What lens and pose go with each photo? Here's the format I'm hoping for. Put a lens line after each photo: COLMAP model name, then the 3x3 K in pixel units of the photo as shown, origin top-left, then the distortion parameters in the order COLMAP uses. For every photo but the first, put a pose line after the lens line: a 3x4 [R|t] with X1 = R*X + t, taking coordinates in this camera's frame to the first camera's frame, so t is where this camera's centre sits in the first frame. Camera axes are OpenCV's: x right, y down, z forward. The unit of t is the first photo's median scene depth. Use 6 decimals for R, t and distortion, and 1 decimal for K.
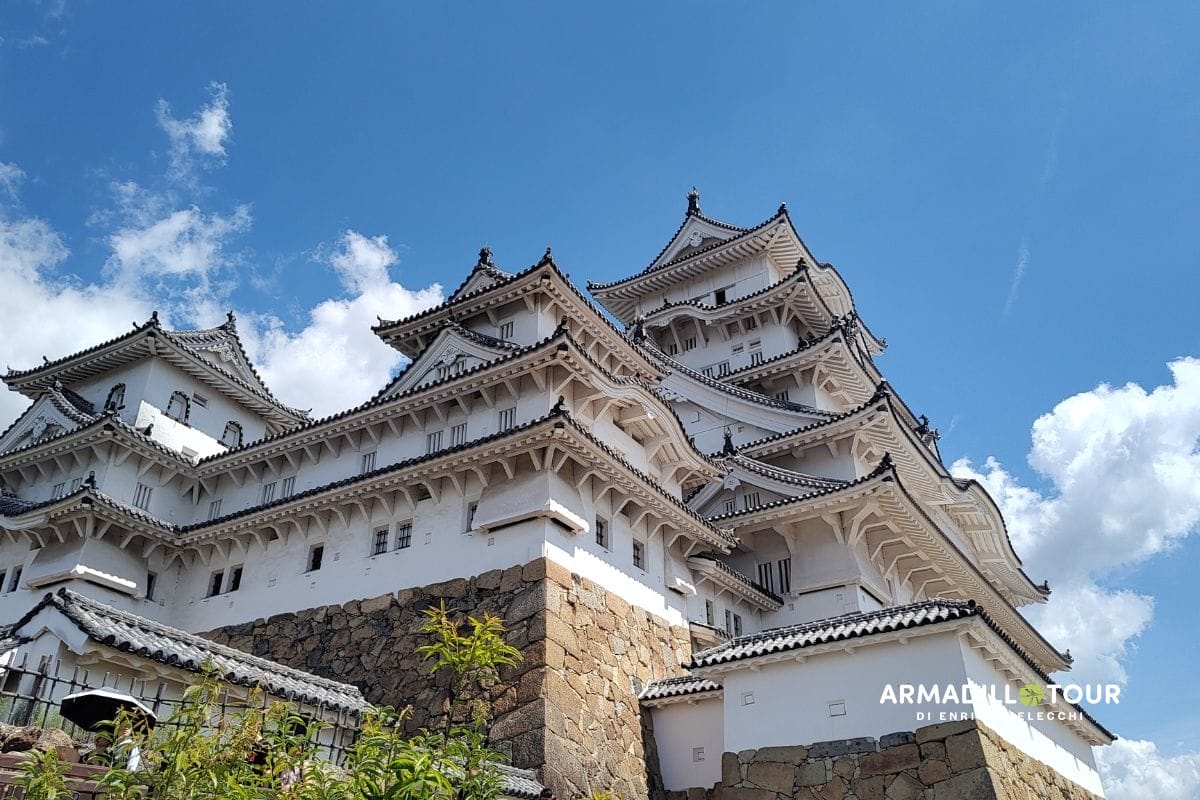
lens RADIAL K [[1026.6, 0, 600.0], [0, 1026.6, 400.0], [0, 0, 1]] dist [0.005149, 0.004024]
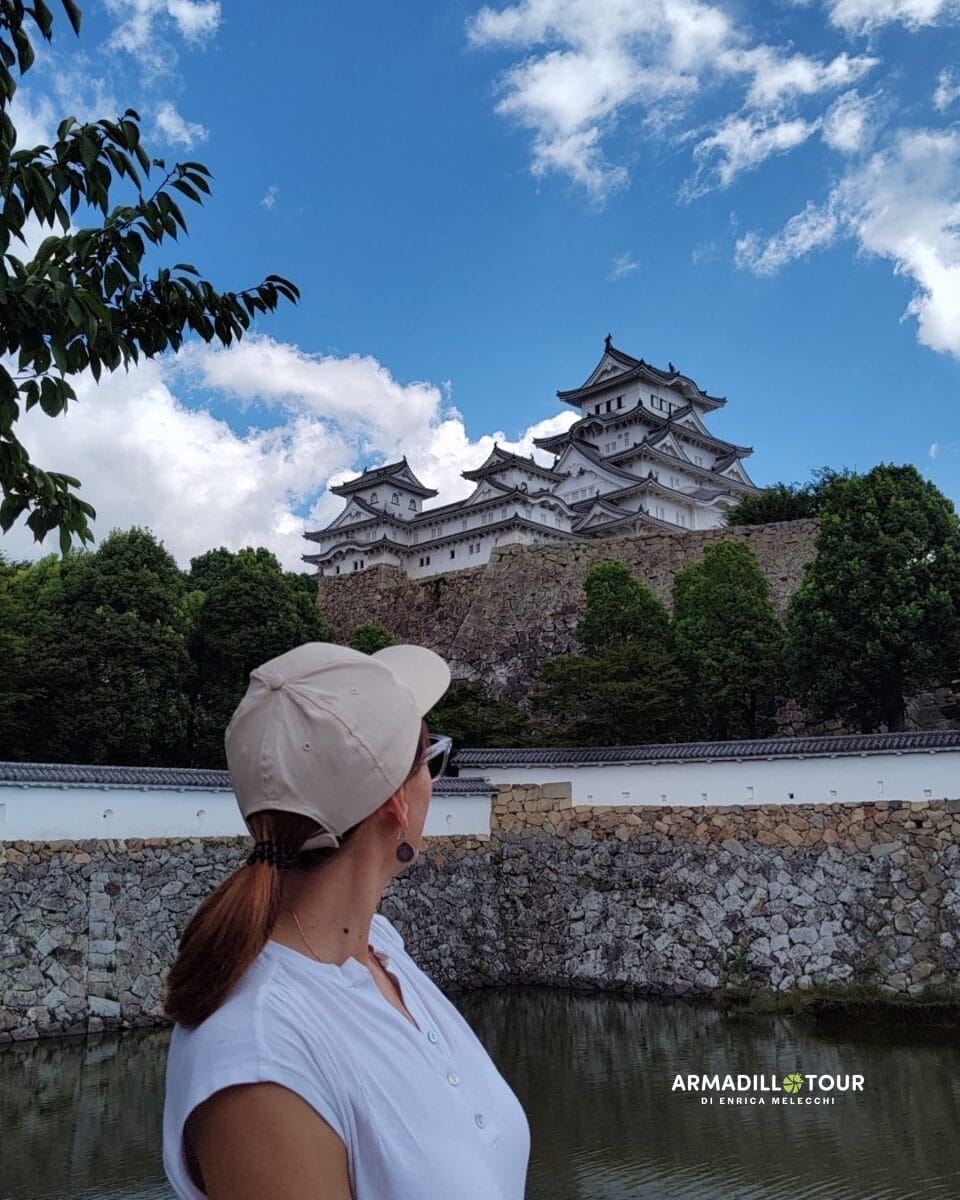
lens RADIAL K [[1086.0, 0, 480.0], [0, 1086.0, 600.0], [0, 0, 1]] dist [0.000239, -0.000024]
pose [[0.979584, -0.044511, -0.196044, 0.471775], [0.097009, 0.958791, 0.267037, -0.608446], [0.176079, -0.280604, 0.943535, -2.242747]]
